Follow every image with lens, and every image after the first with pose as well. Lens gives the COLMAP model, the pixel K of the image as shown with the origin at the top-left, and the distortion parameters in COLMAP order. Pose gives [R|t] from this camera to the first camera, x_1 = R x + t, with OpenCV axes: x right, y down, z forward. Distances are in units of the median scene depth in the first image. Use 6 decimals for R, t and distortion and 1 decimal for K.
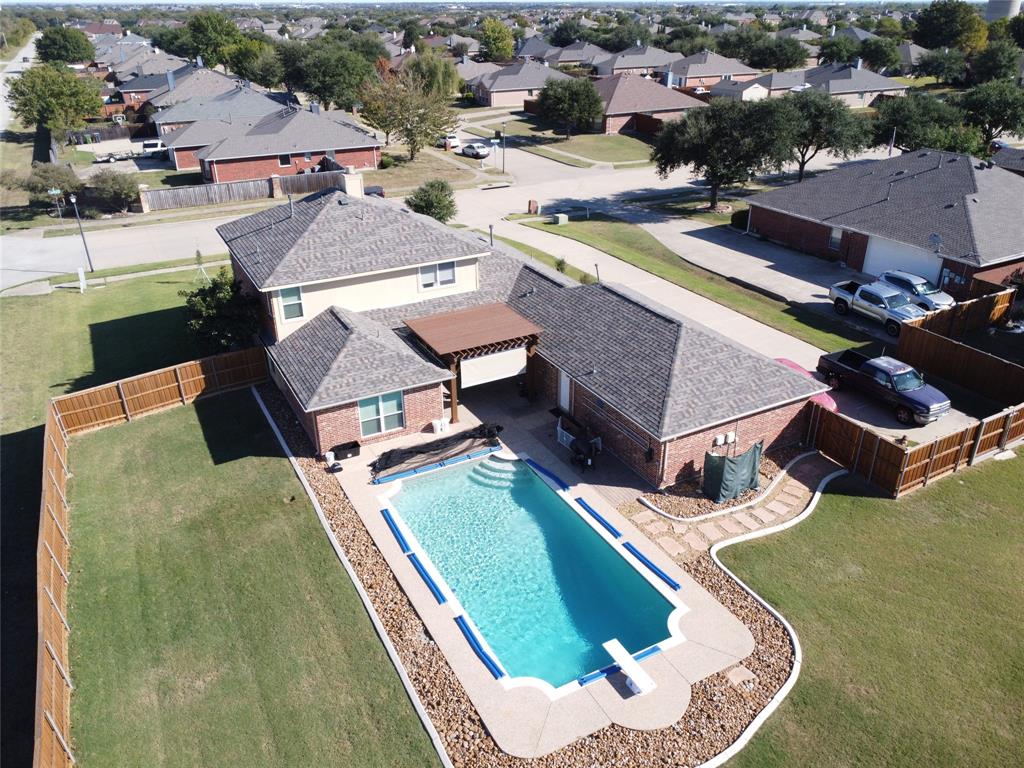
lens RADIAL K [[756.2, 0, 512.0], [0, 756.2, 384.0], [0, 0, 1]] dist [0.001731, -0.001122]
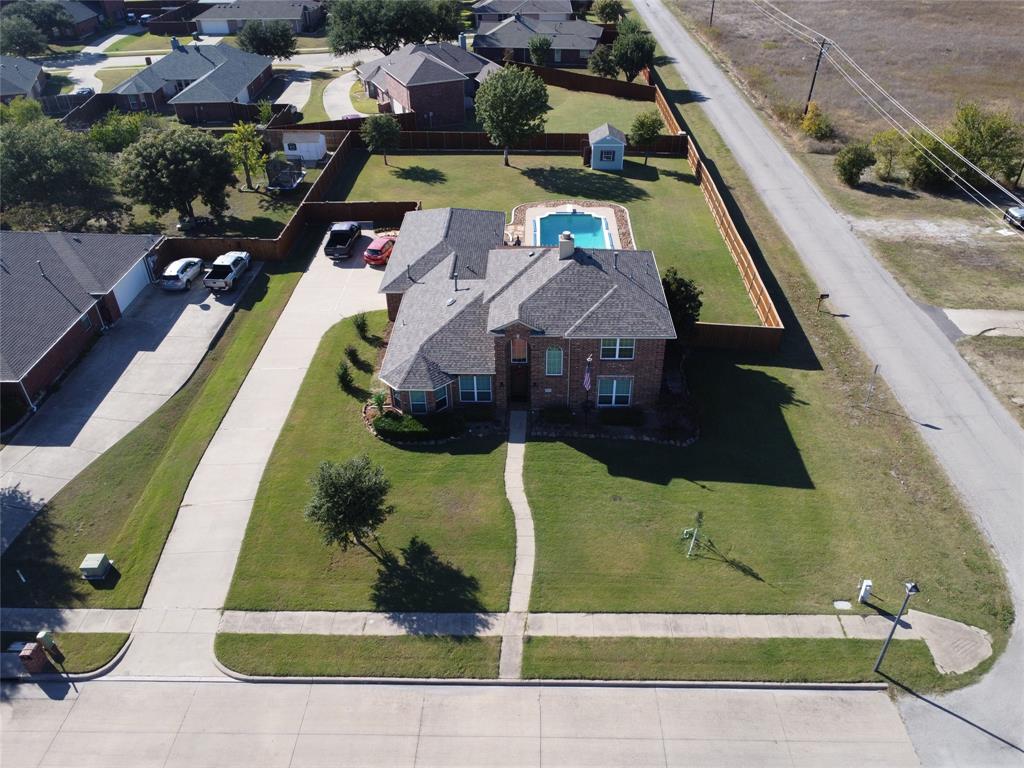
lens RADIAL K [[756.2, 0, 512.0], [0, 756.2, 384.0], [0, 0, 1]] dist [0.001731, -0.001122]
pose [[-0.864496, -0.280363, 0.417186, -0.522925], [0.239531, 0.499895, 0.832304, -0.883556], [-0.441896, 0.819452, -0.365002, 1.234387]]
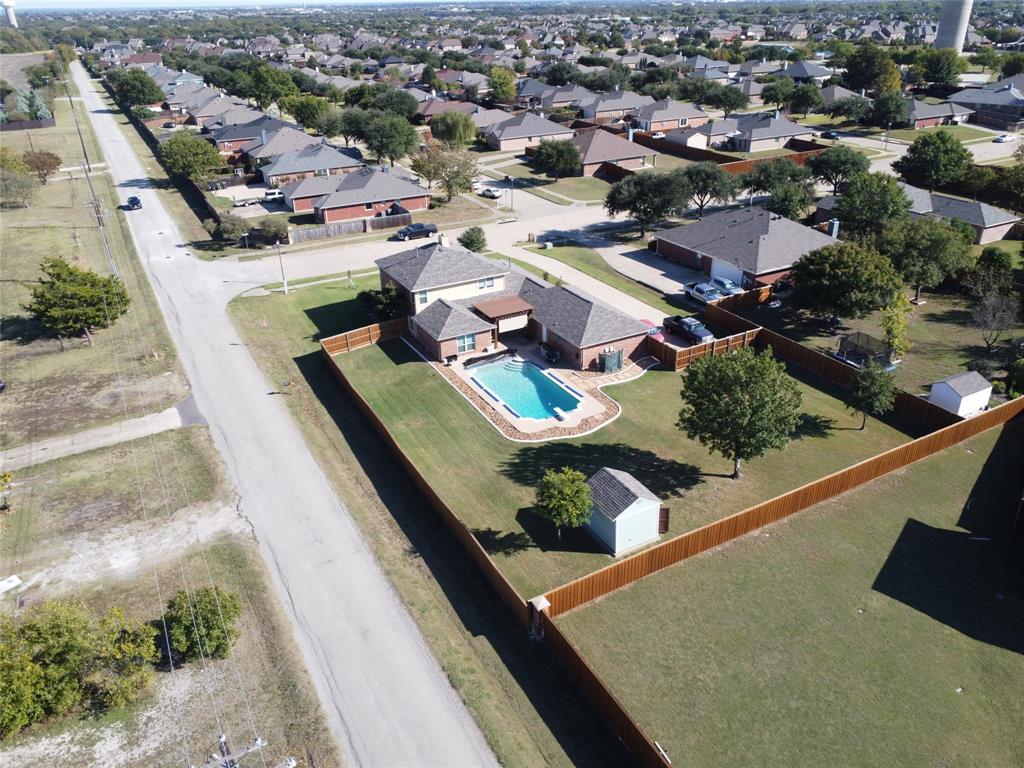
lens RADIAL K [[756.2, 0, 512.0], [0, 756.2, 384.0], [0, 0, 1]] dist [0.001731, -0.001122]
pose [[0.999895, -0.012876, -0.006590, -0.009503], [0.012893, 0.999914, 0.002564, 0.100247], [0.006557, -0.002648, 0.999975, -0.834427]]
